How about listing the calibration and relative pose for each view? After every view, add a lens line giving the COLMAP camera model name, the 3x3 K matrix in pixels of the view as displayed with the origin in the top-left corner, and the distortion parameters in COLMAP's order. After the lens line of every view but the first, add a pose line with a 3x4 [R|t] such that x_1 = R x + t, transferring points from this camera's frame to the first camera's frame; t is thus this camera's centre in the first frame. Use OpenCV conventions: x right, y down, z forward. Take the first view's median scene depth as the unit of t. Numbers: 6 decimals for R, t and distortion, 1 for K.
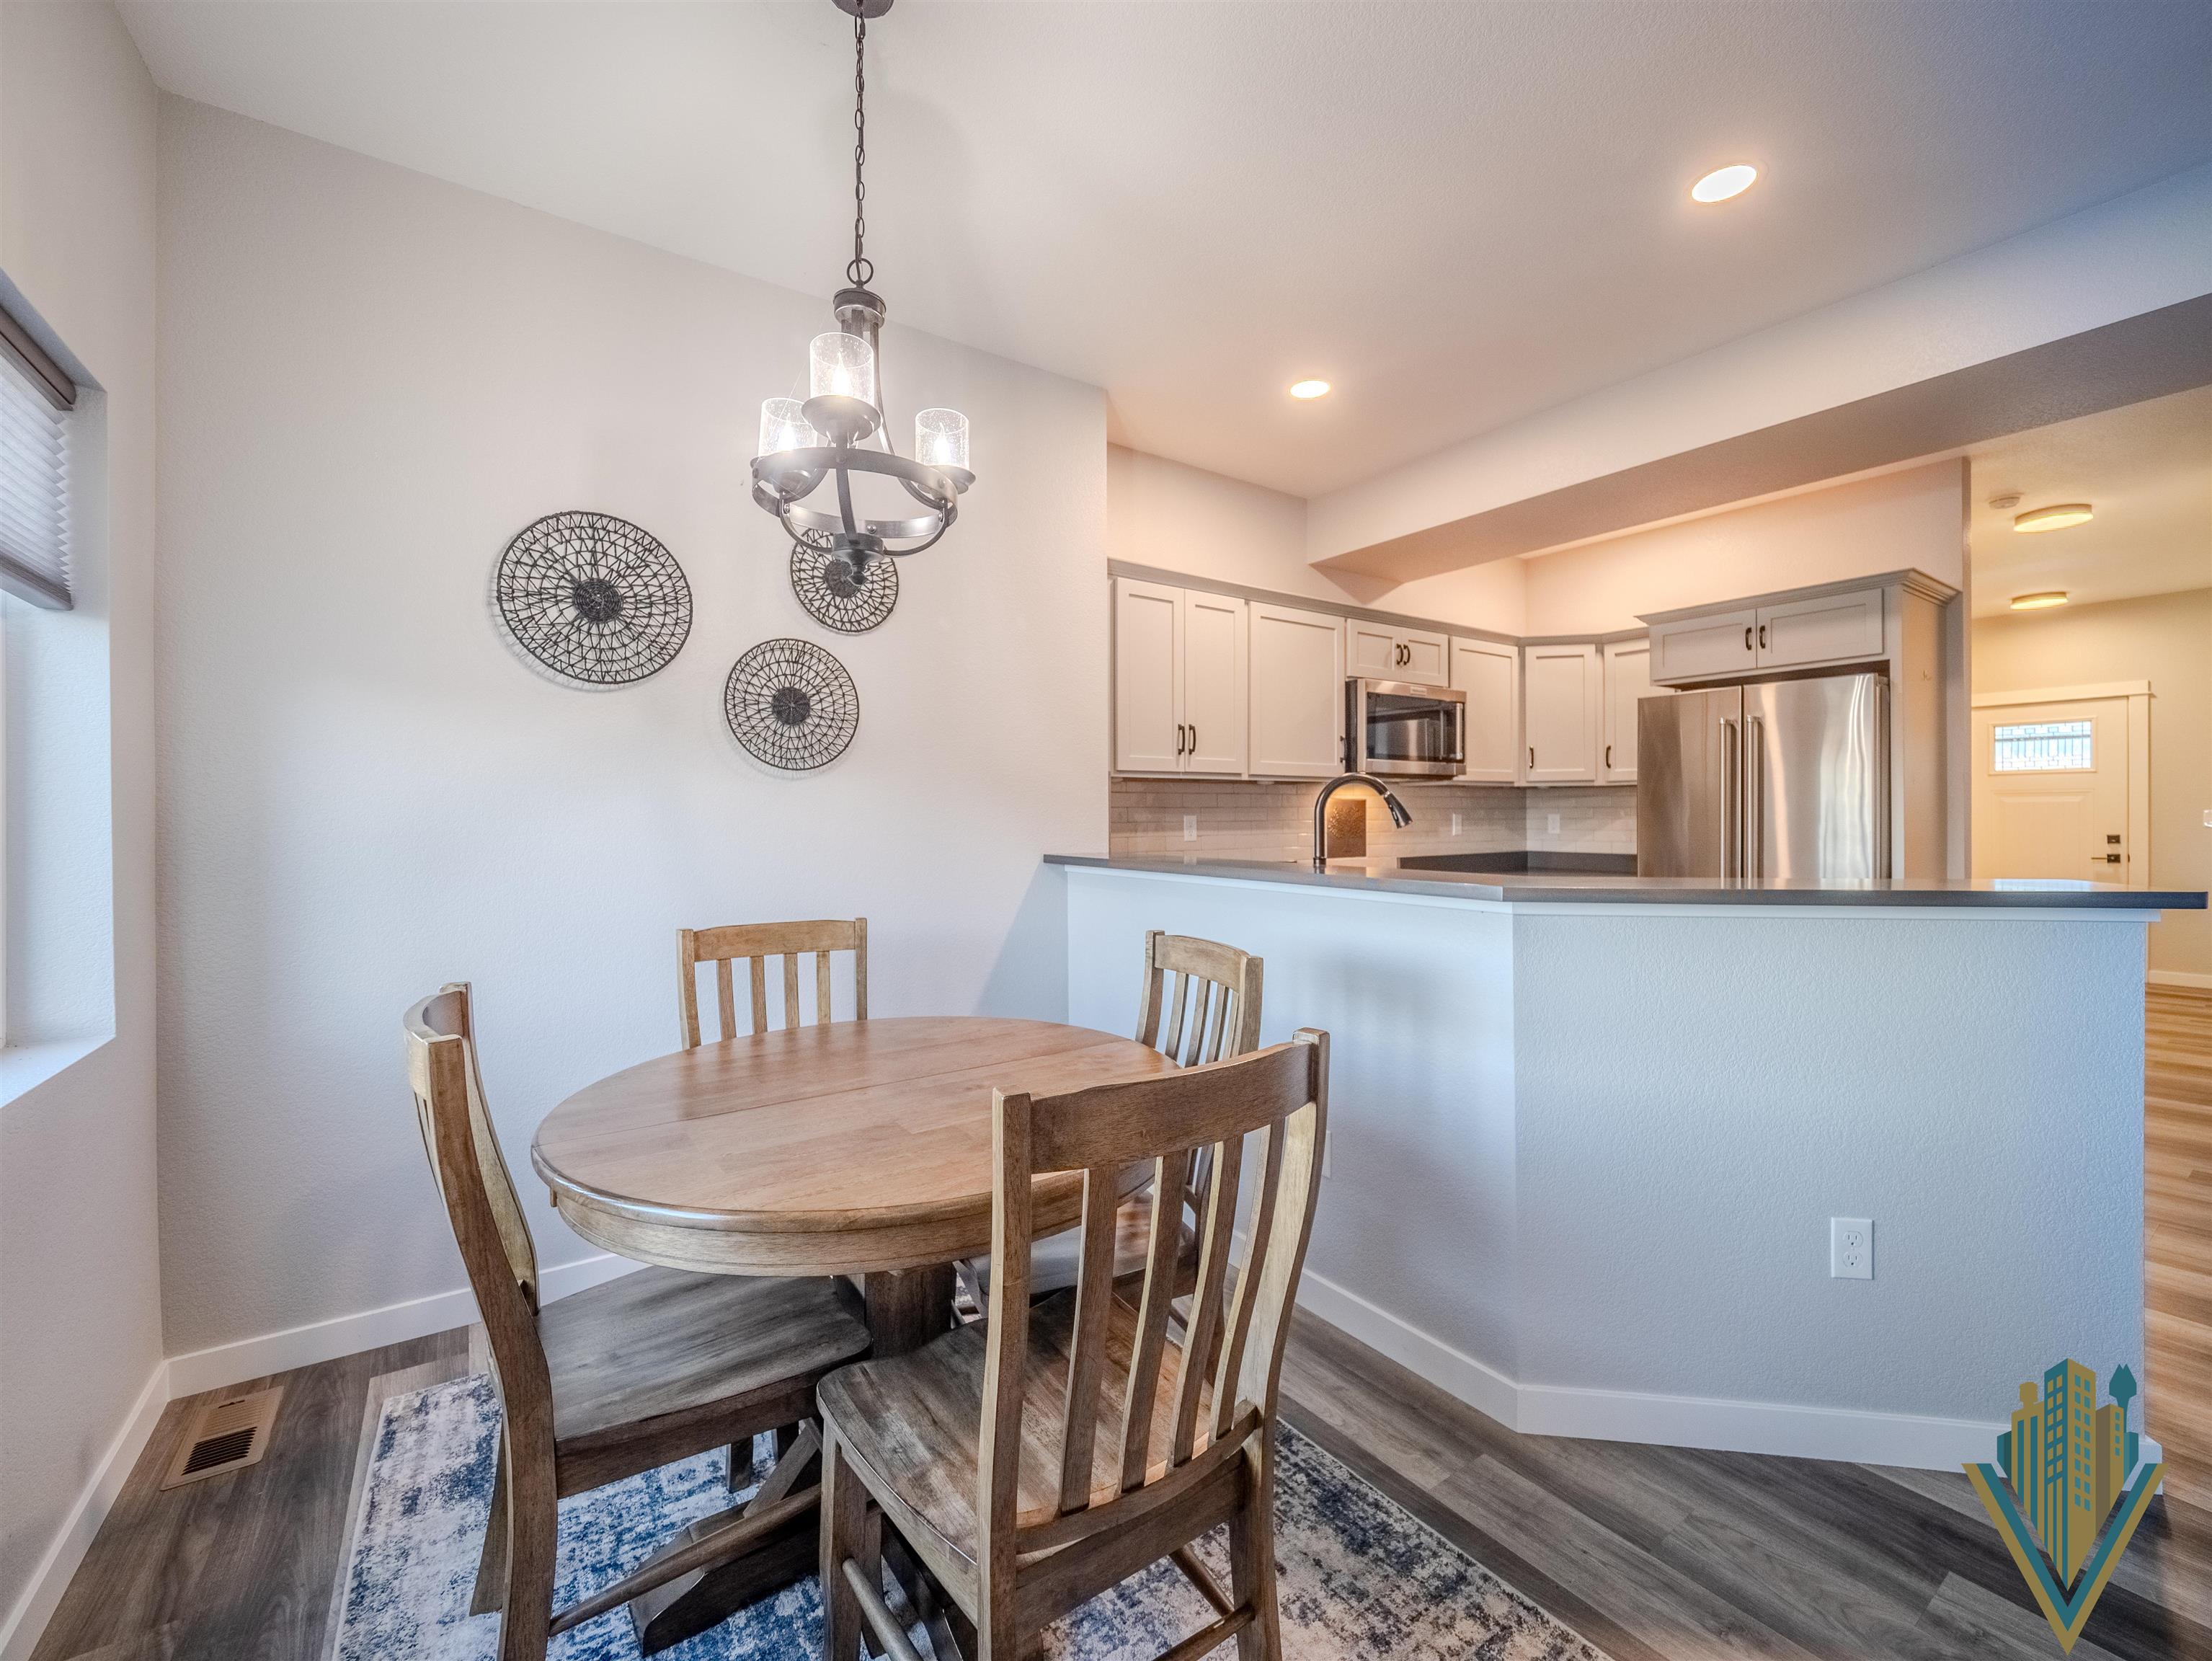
lens RADIAL K [[925.2, 0, 1116.1], [0, 925.2, 825.2], [0, 0, 1]] dist [0.038603, -0.017818]
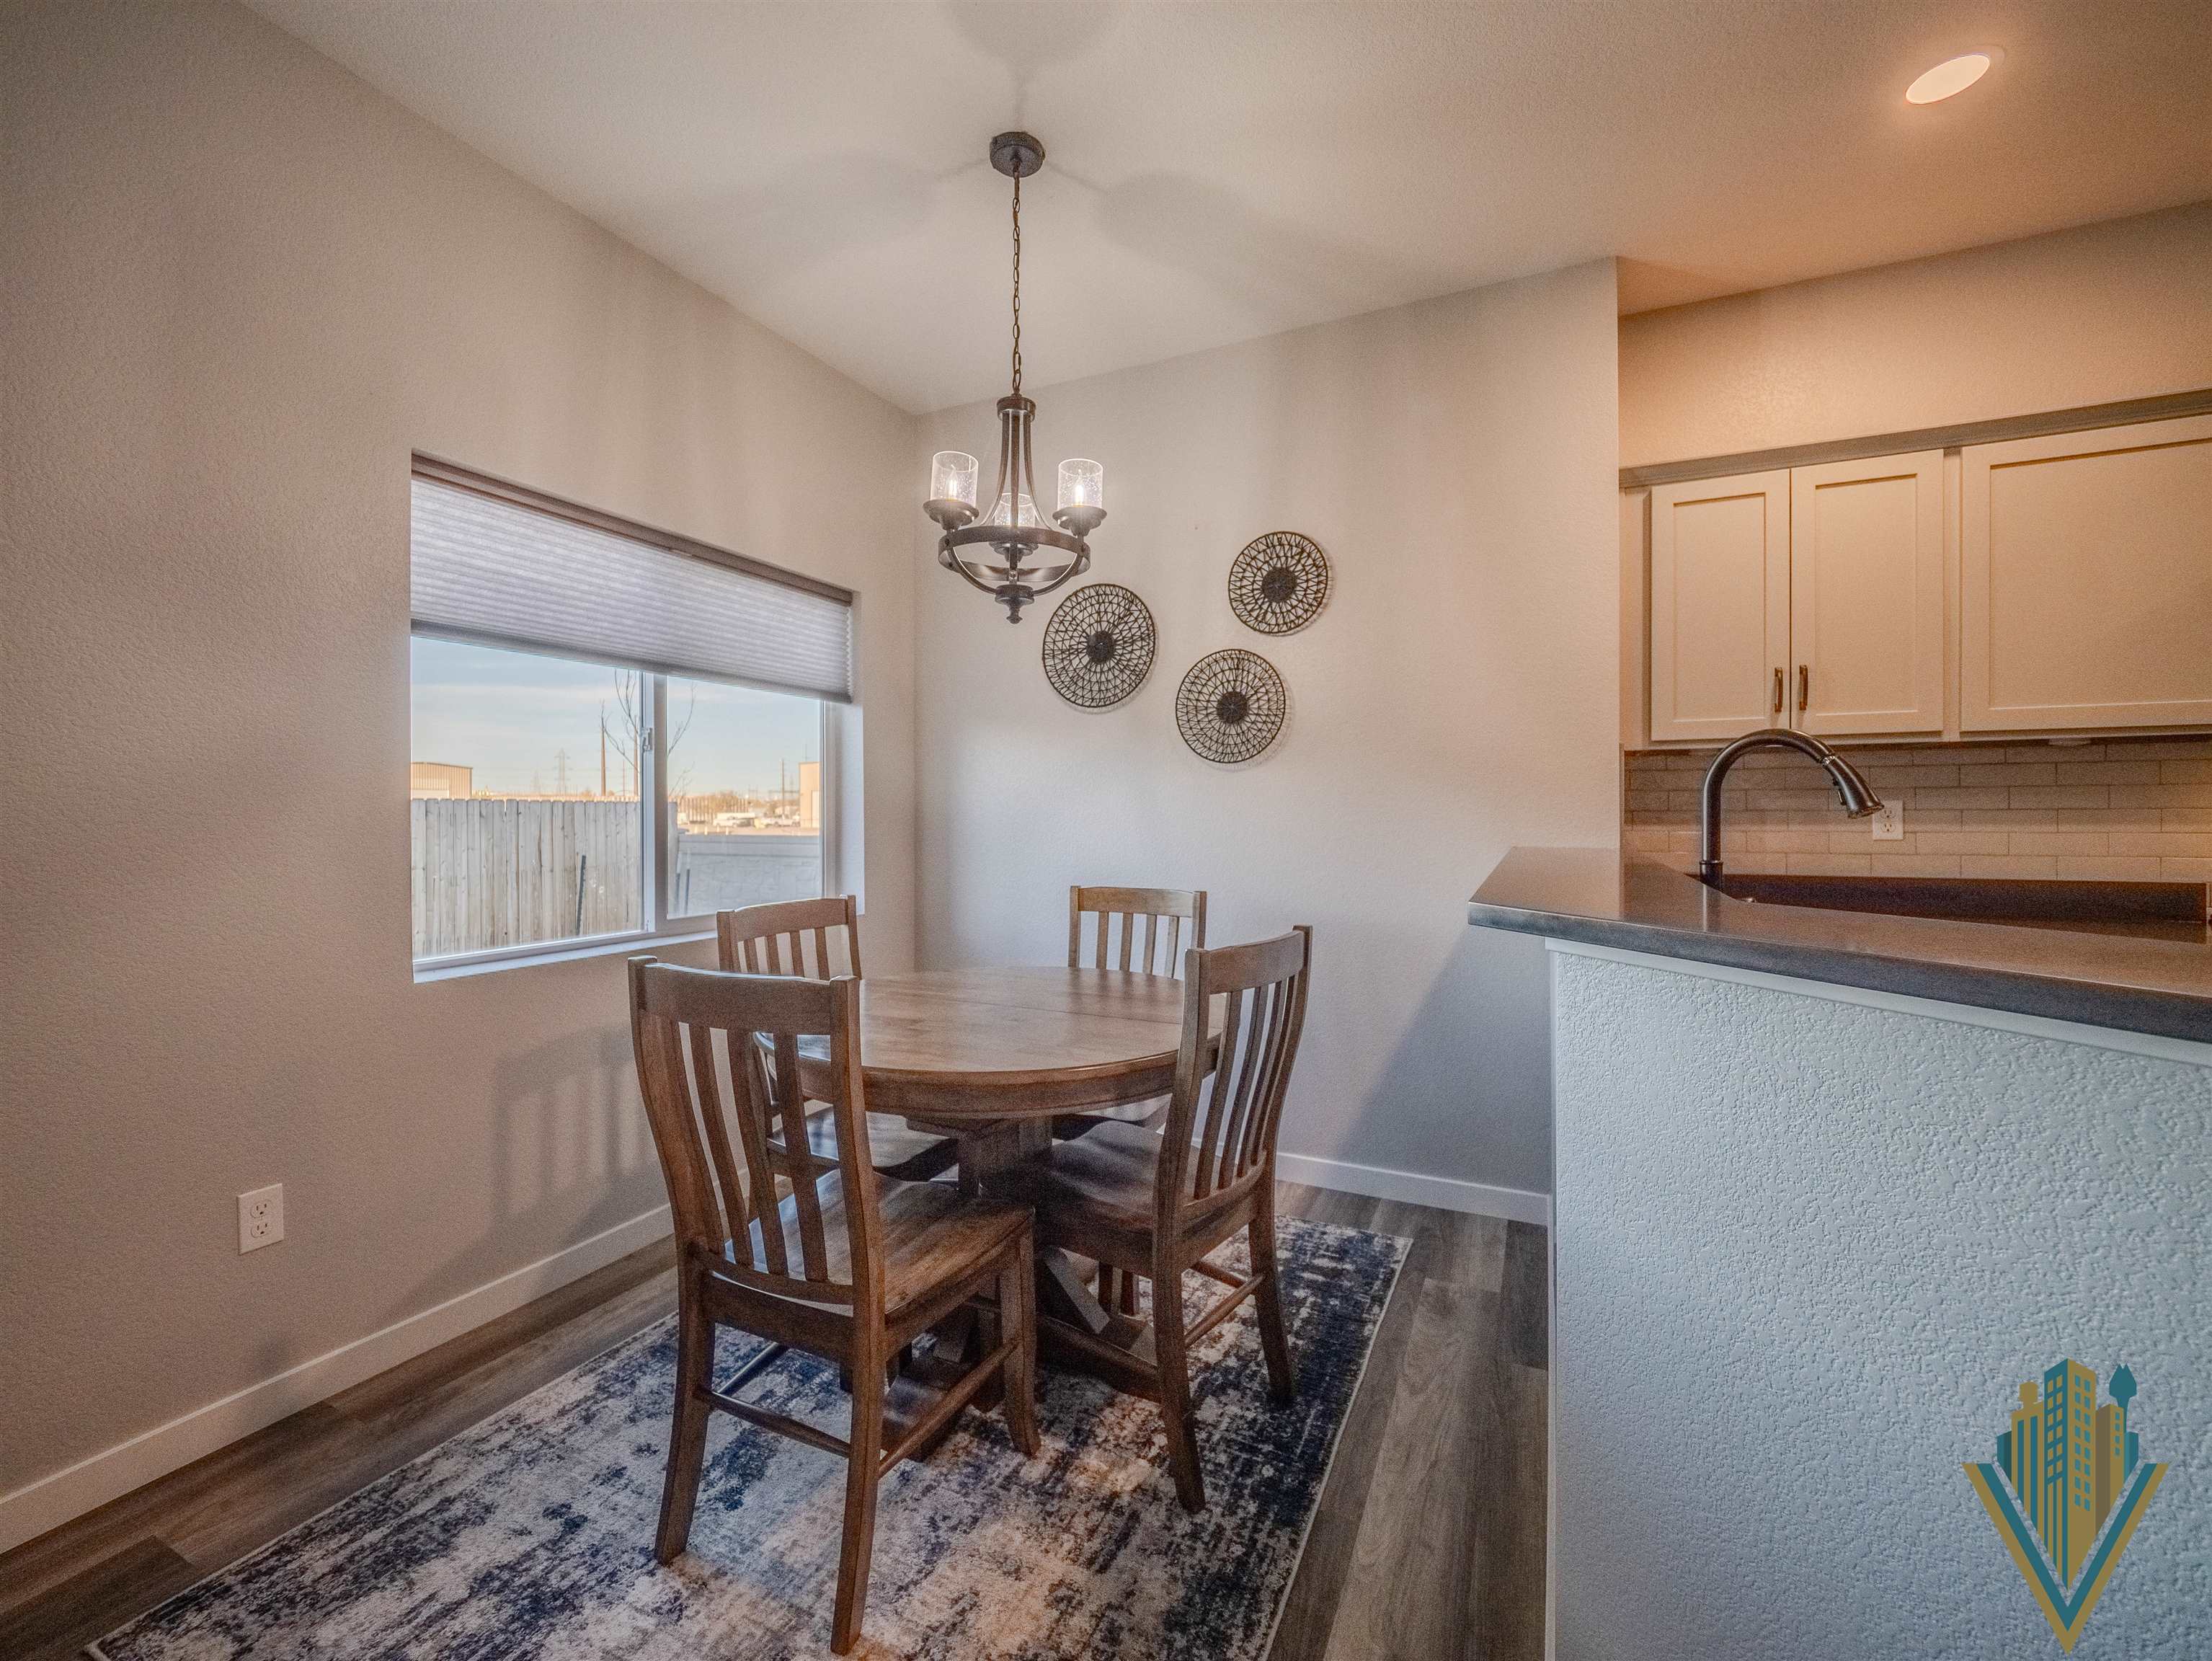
lens RADIAL K [[925.2, 0, 1116.1], [0, 925.2, 825.2], [0, 0, 1]] dist [0.038603, -0.017818]
pose [[0.498805, 0.020821, -0.866464, 0.668311], [-0.006443, 0.999773, 0.020315, -0.004907], [0.866690, -0.004551, 0.498826, 0.343853]]
